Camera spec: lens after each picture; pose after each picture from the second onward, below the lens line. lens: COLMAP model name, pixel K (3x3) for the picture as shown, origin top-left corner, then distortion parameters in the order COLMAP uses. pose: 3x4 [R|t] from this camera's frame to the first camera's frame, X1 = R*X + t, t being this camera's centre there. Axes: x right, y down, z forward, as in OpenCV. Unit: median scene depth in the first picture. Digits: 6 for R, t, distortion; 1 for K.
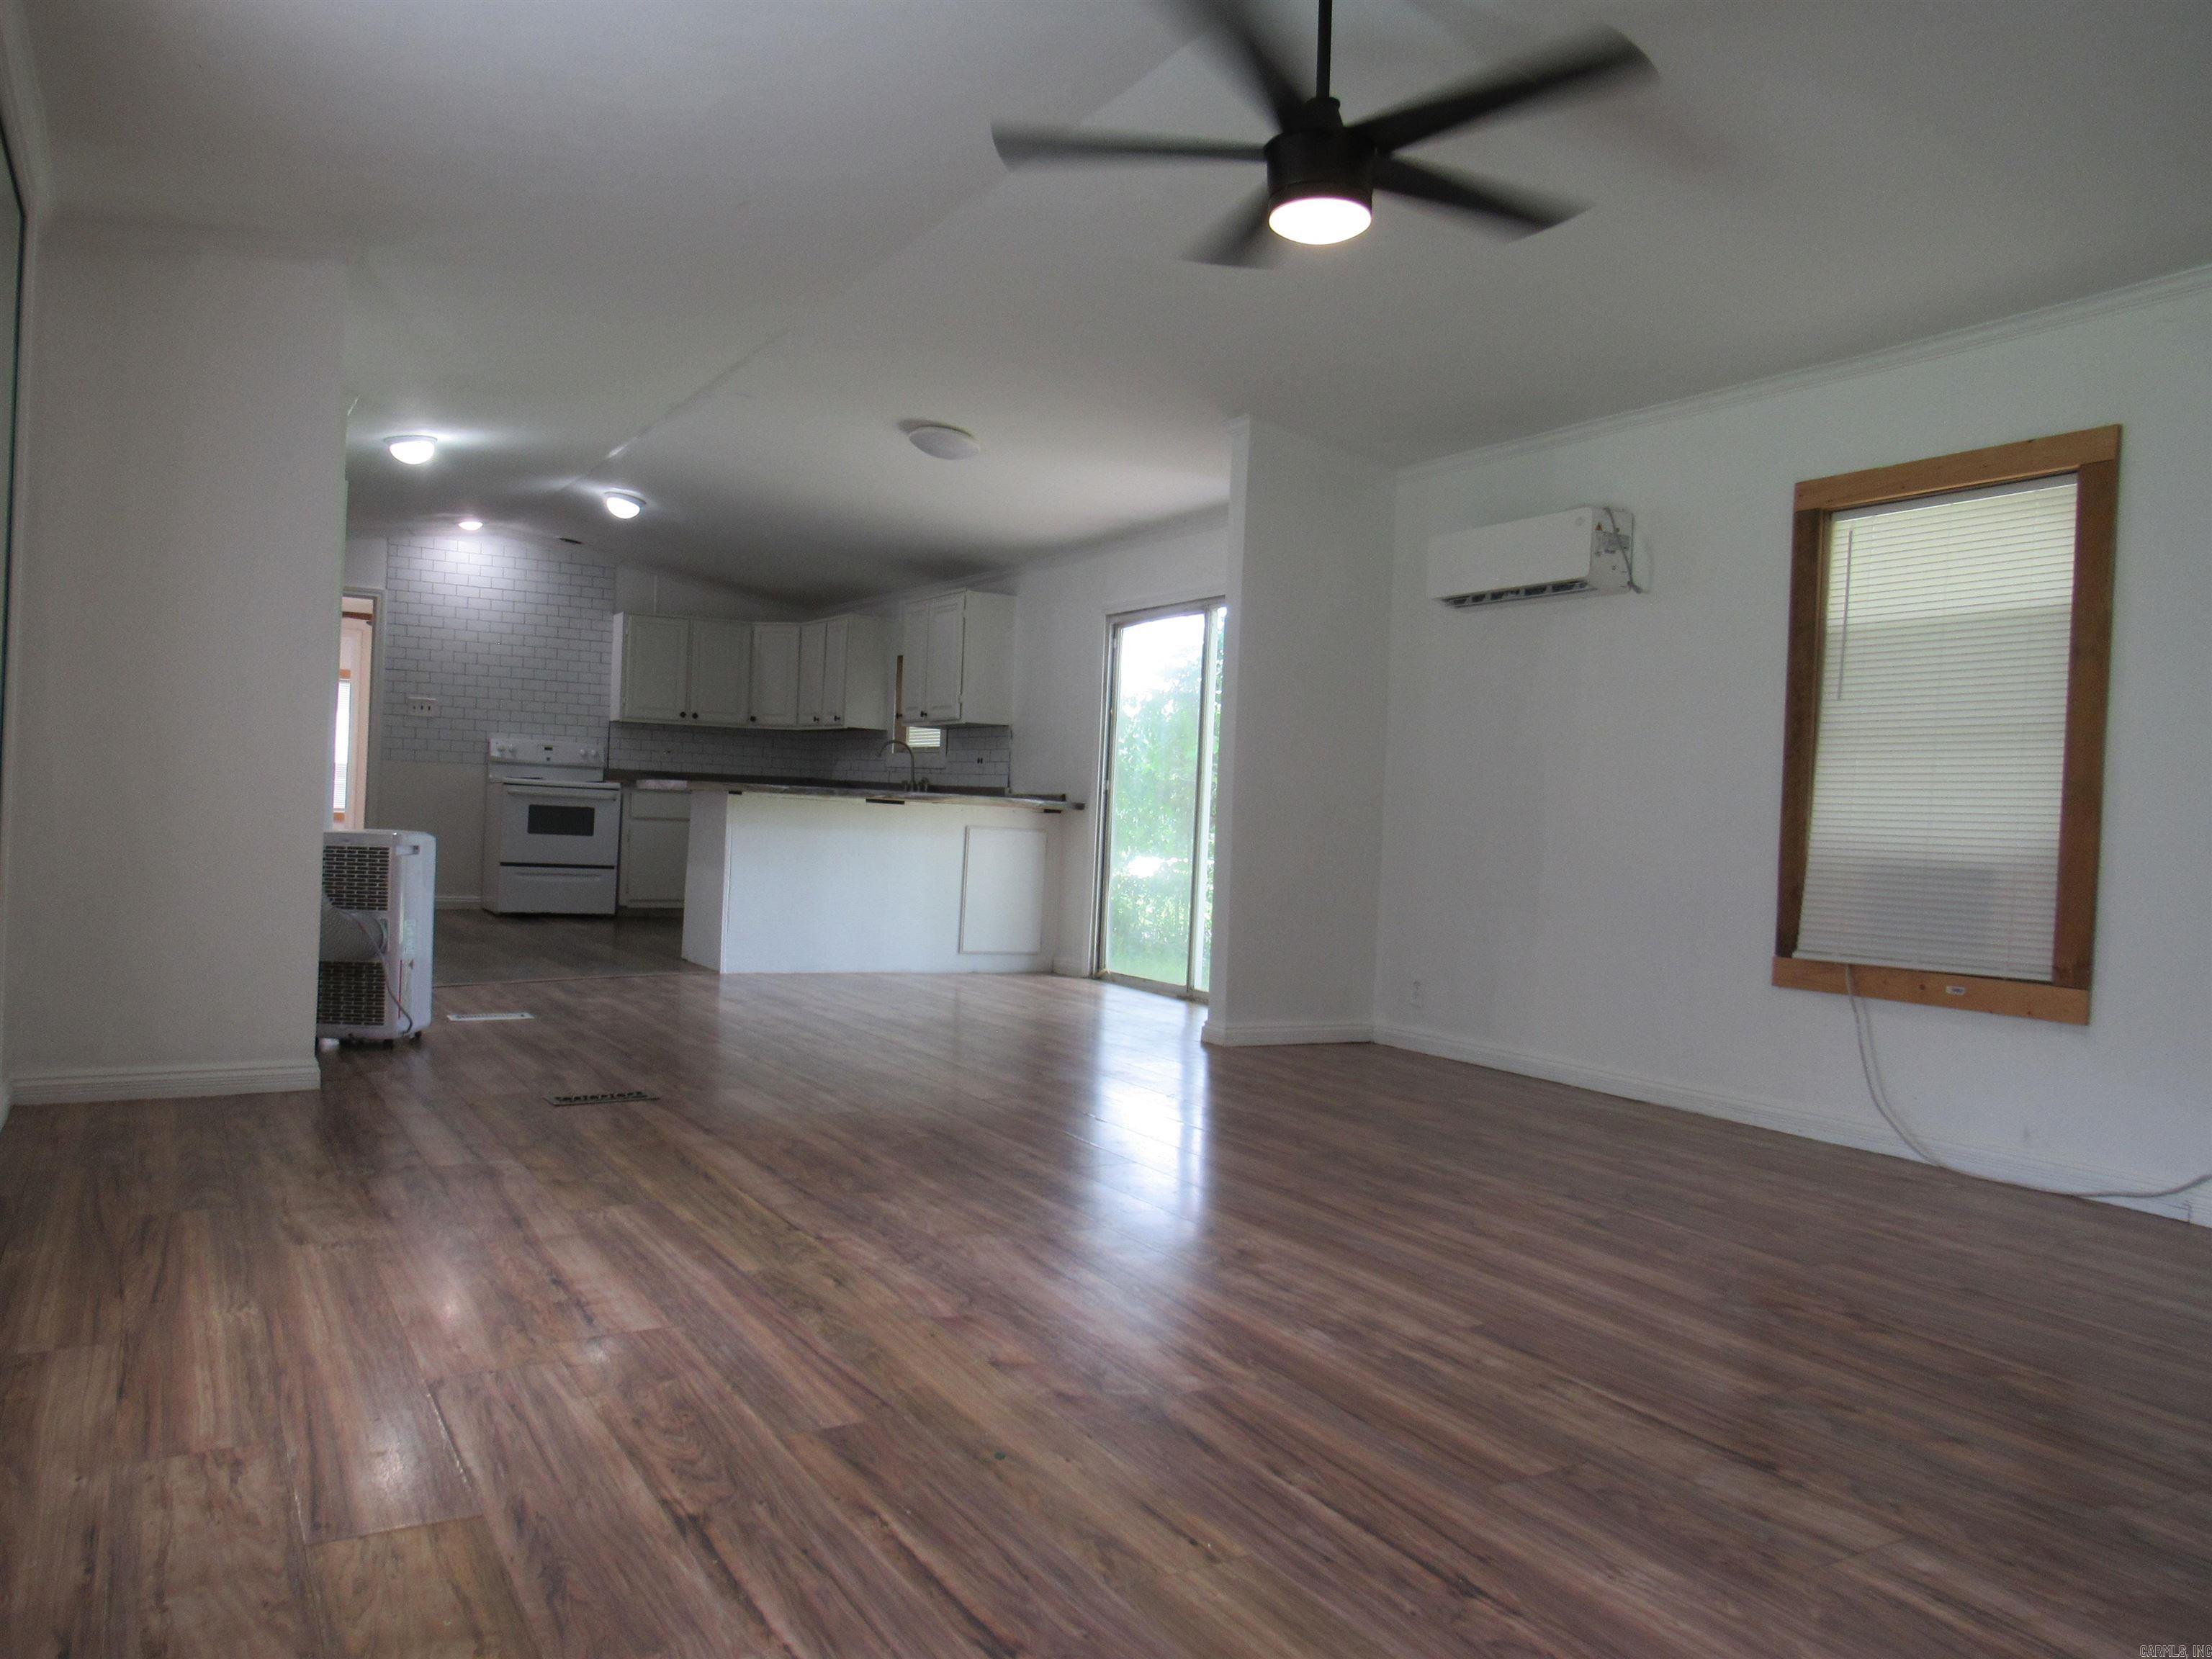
lens RADIAL K [[1593.3, 0, 1111.2], [0, 1593.3, 830.6], [0, 0, 1]] dist [-0.015683, -0.011509]
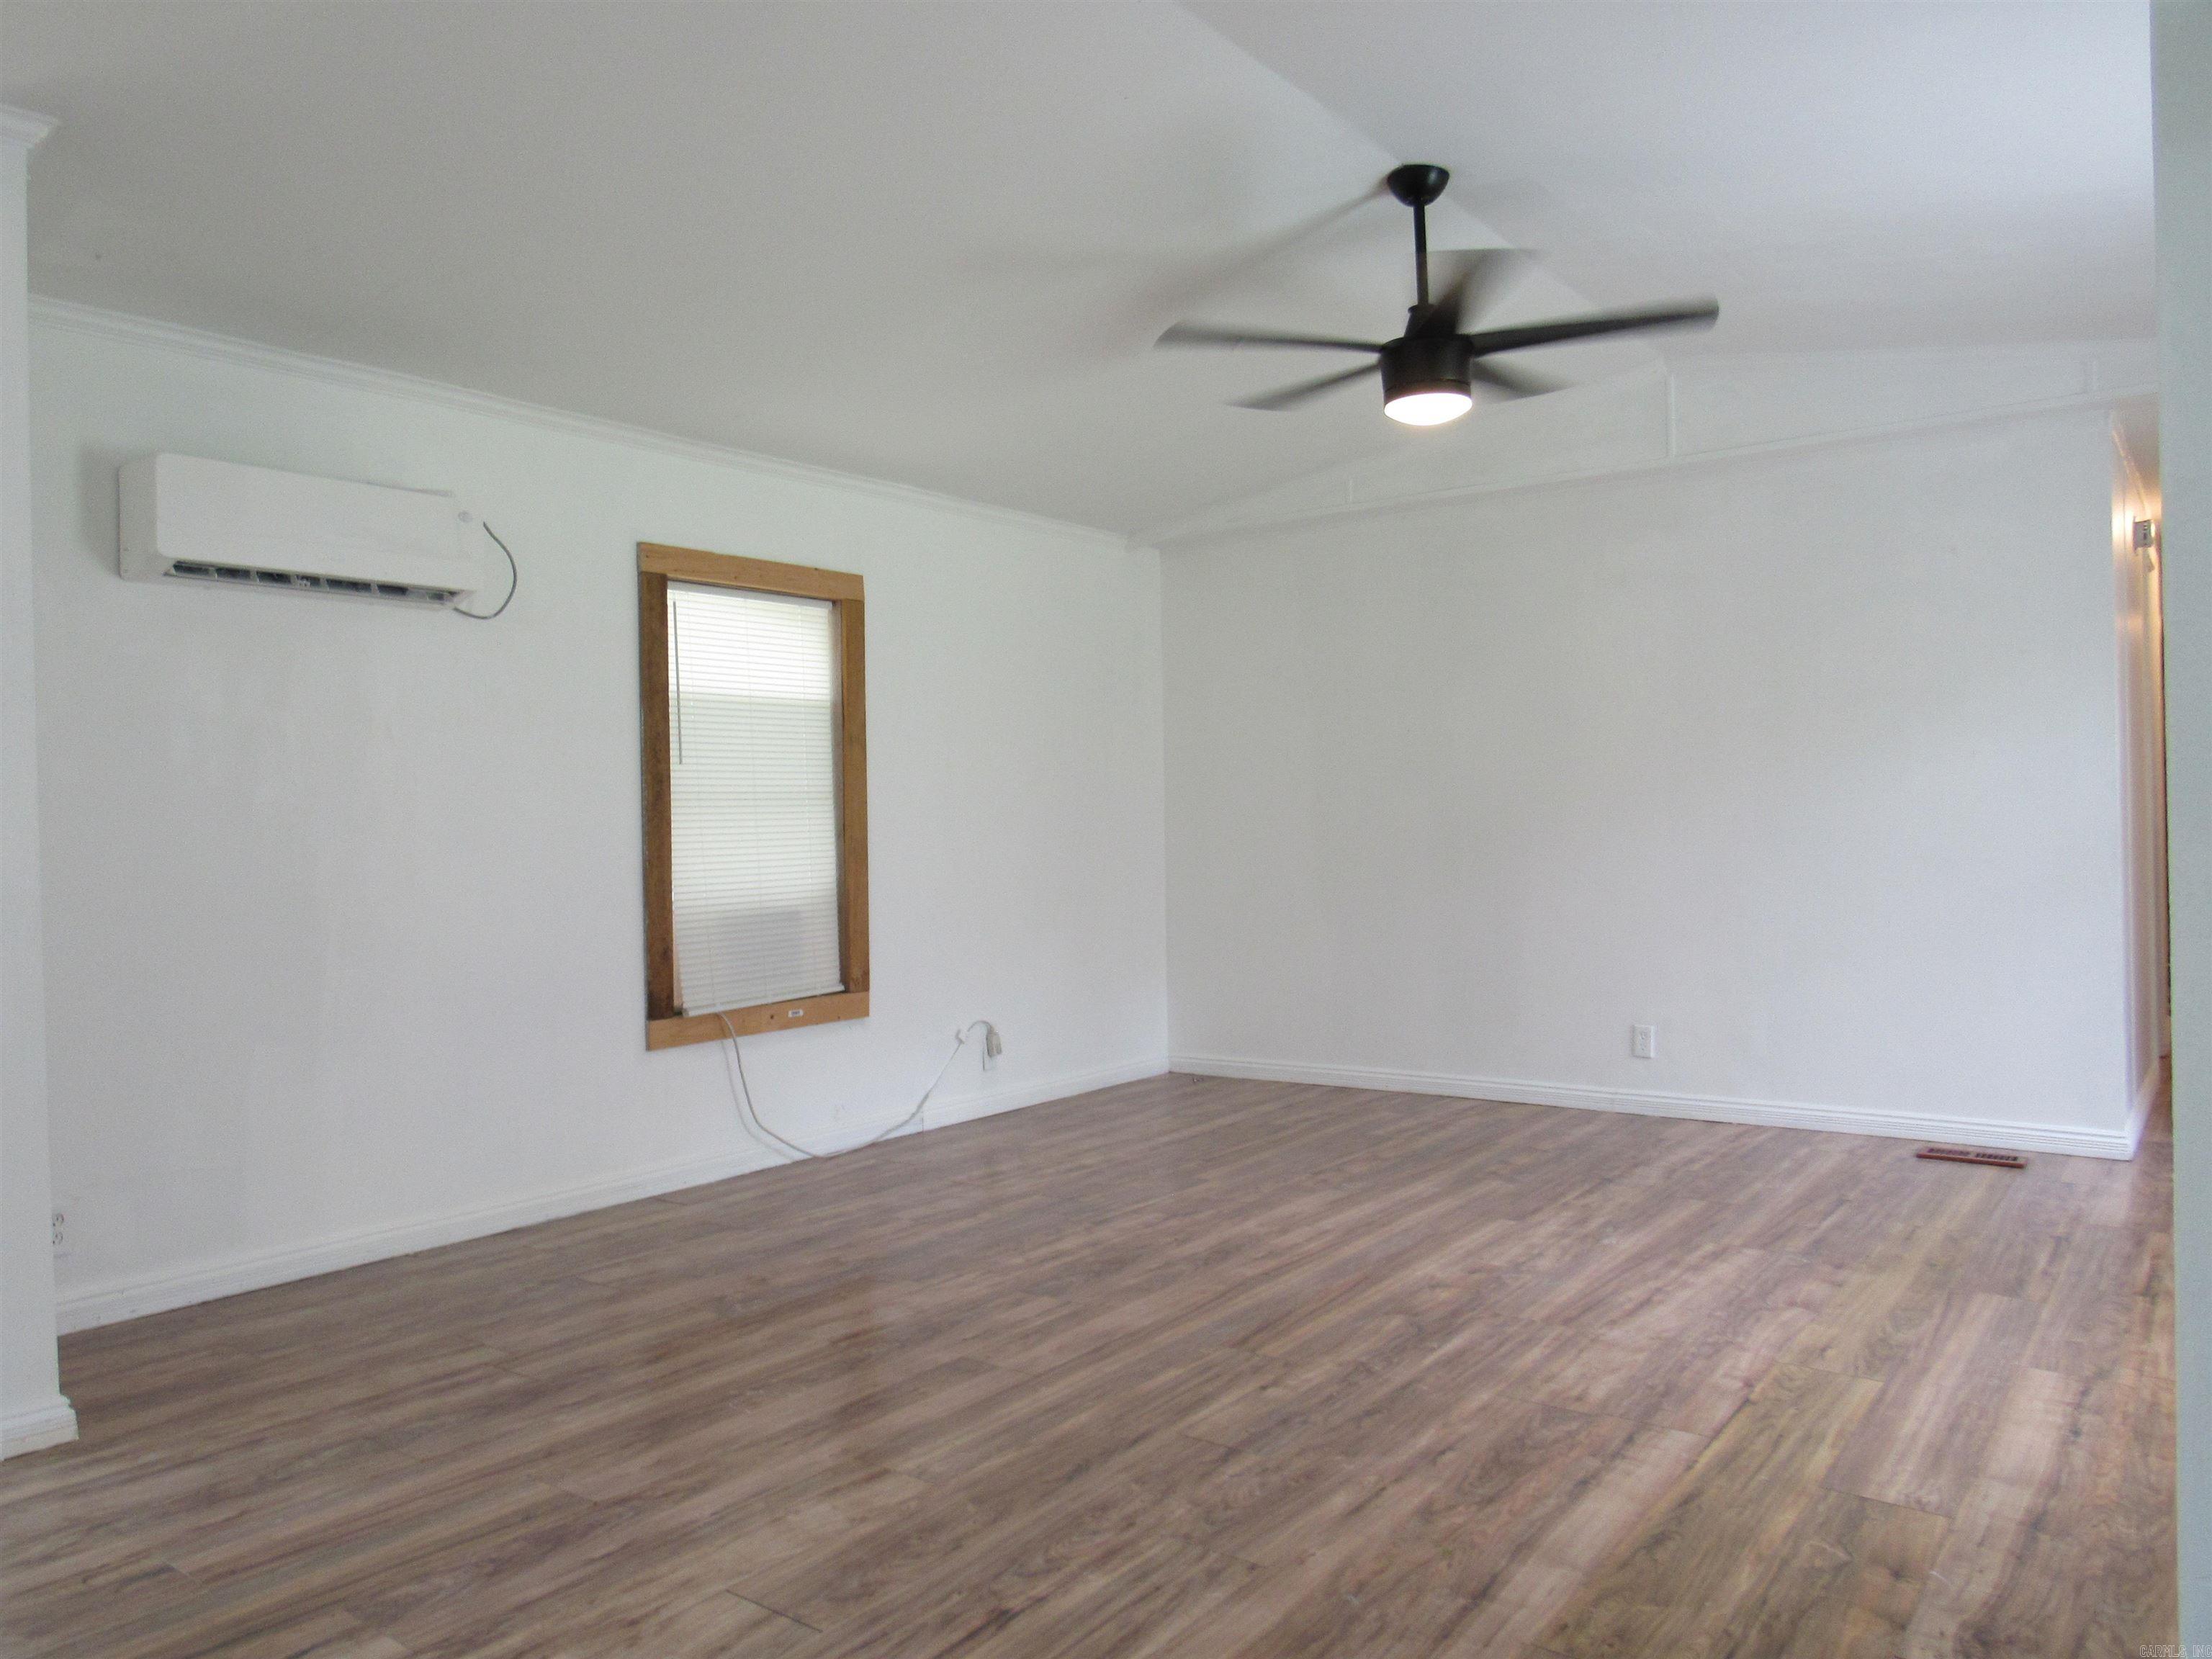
lens RADIAL K [[1593.3, 0, 1077.4], [0, 1593.3, 784.4], [0, 0, 1]] dist [-0.015683, -0.011509]
pose [[-0.376739, -0.009322, 0.926272, -0.362397], [0.016359, 0.999726, 0.016715, -0.049134], [-0.926175, 0.021450, -0.376484, 0.691228]]
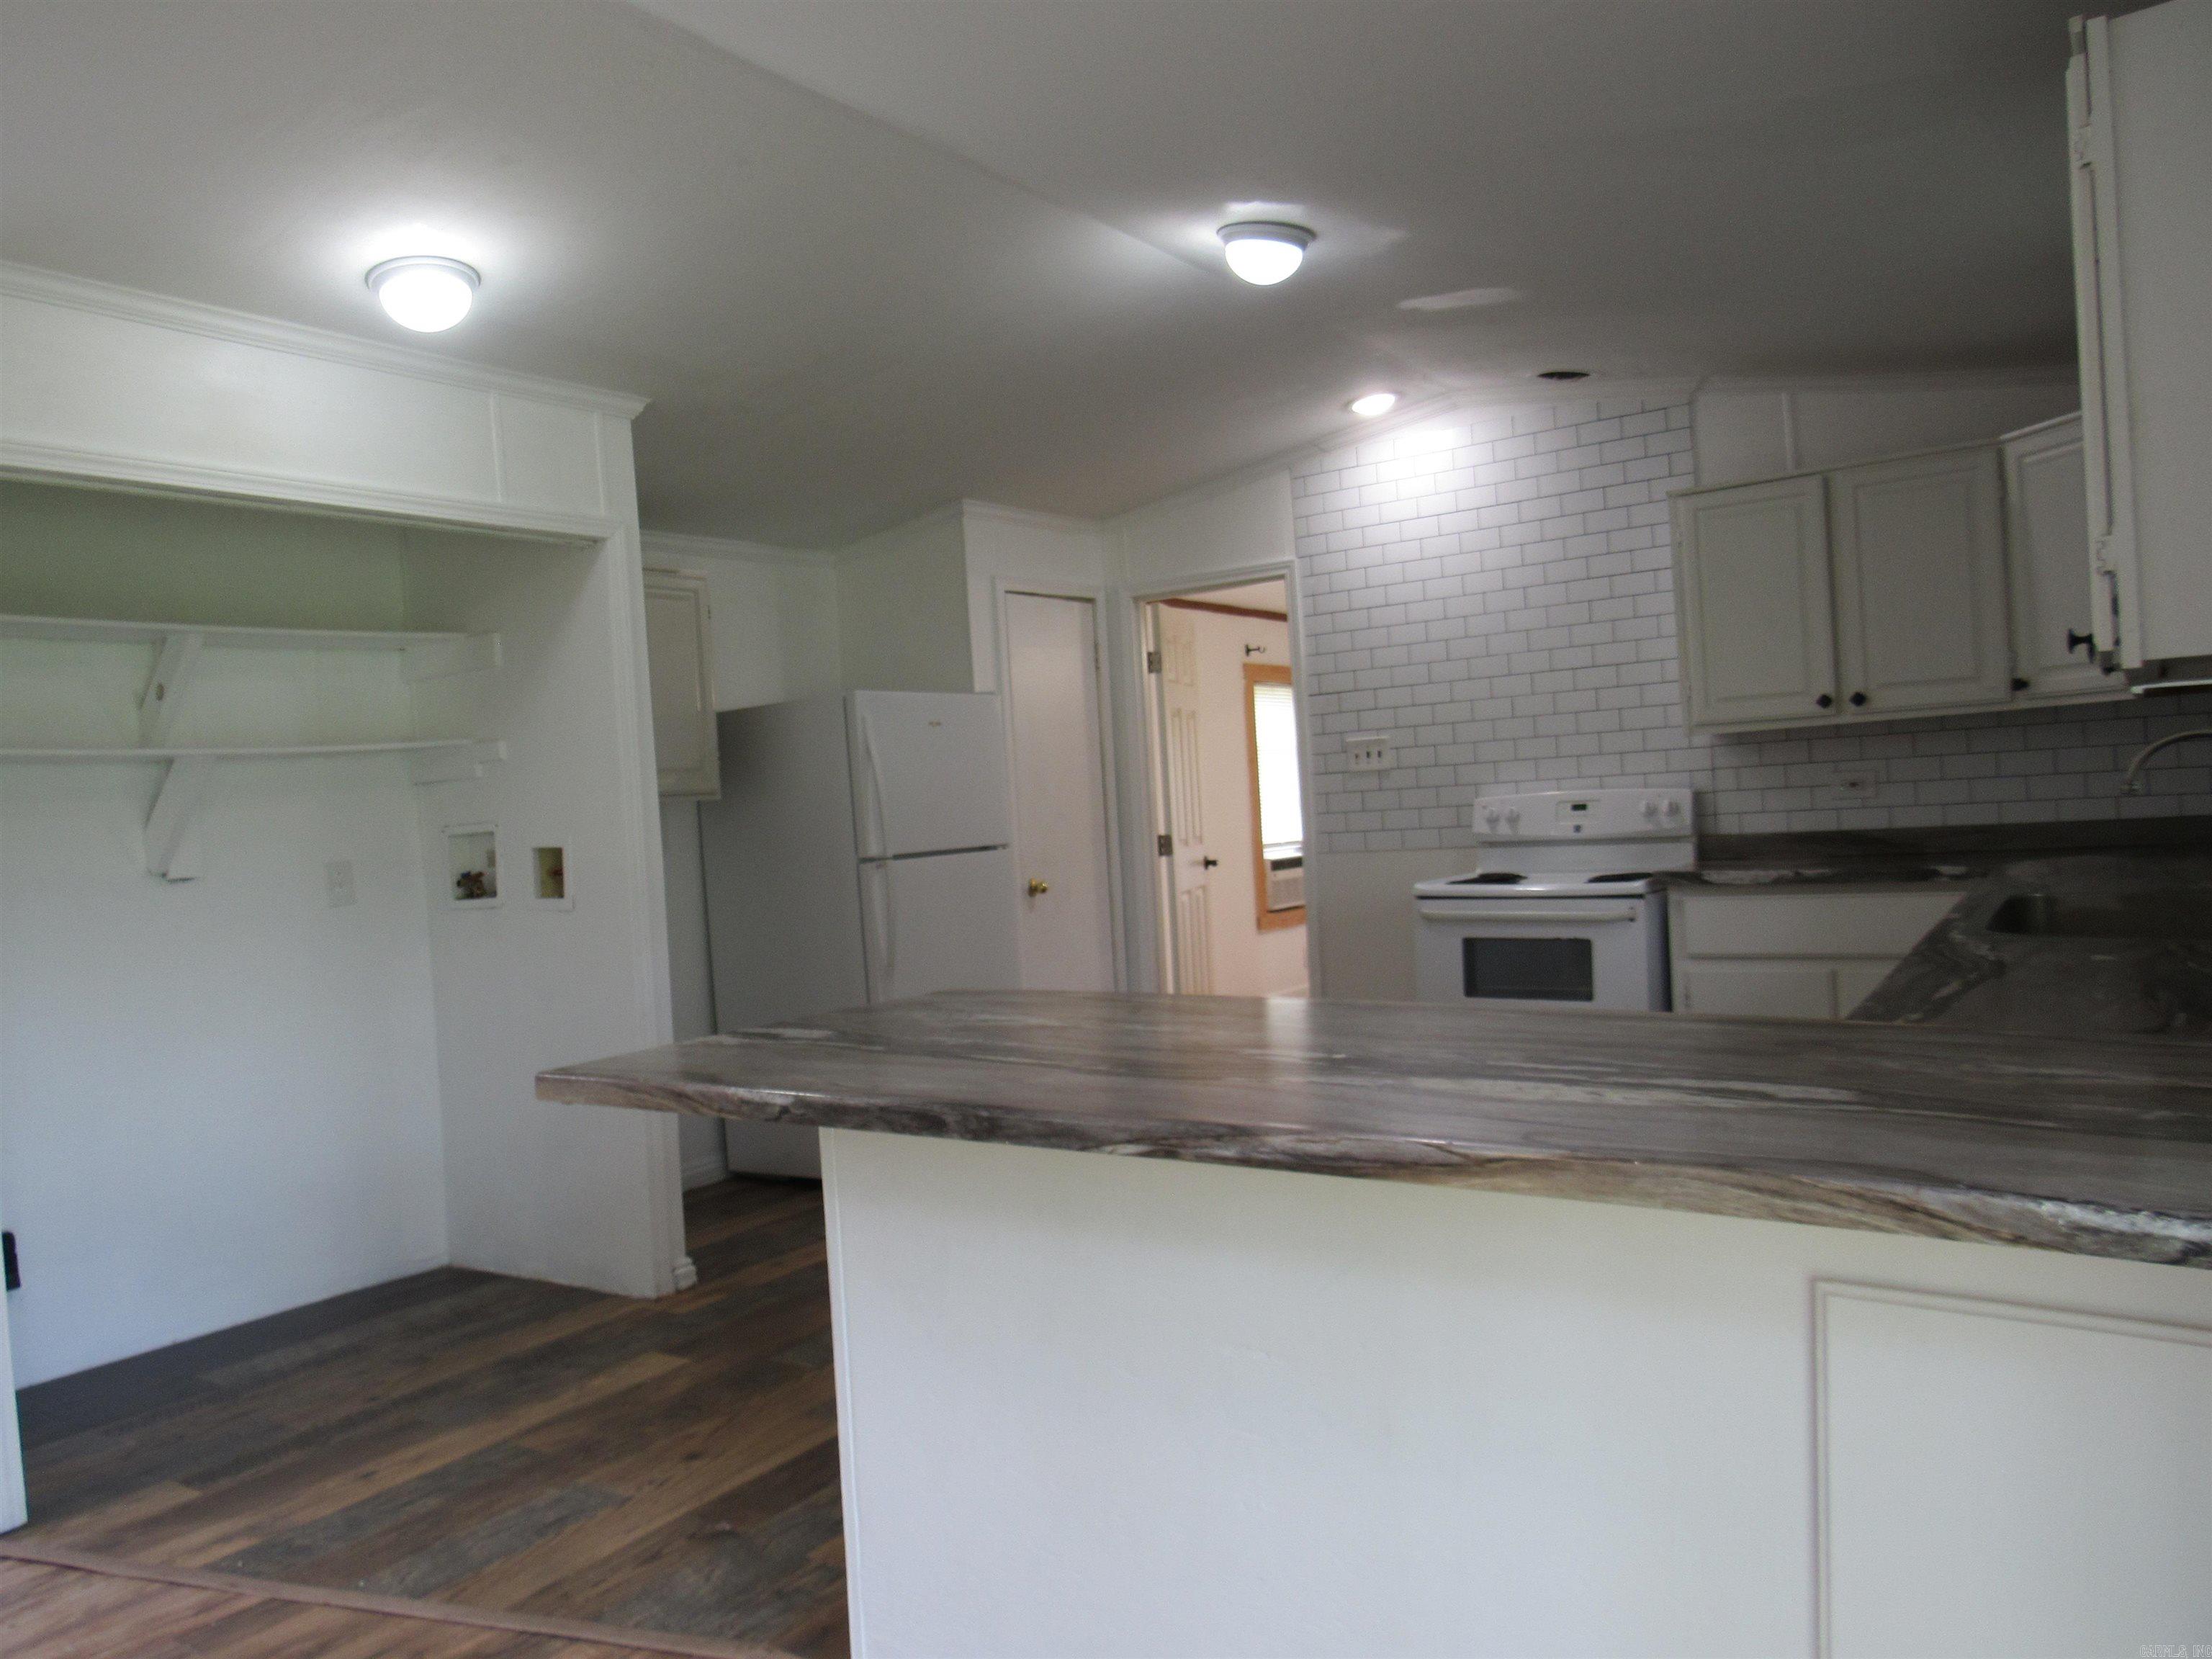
lens RADIAL K [[1593.3, 0, 1072.8], [0, 1593.3, 843.2], [0, 0, 1]] dist [-0.015683, -0.011509]
pose [[0.397179, -0.044021, -0.916685, 0.049124], [0.068236, 0.997501, -0.018337, -0.060820], [0.915201, -0.055268, 0.399190, 0.954354]]
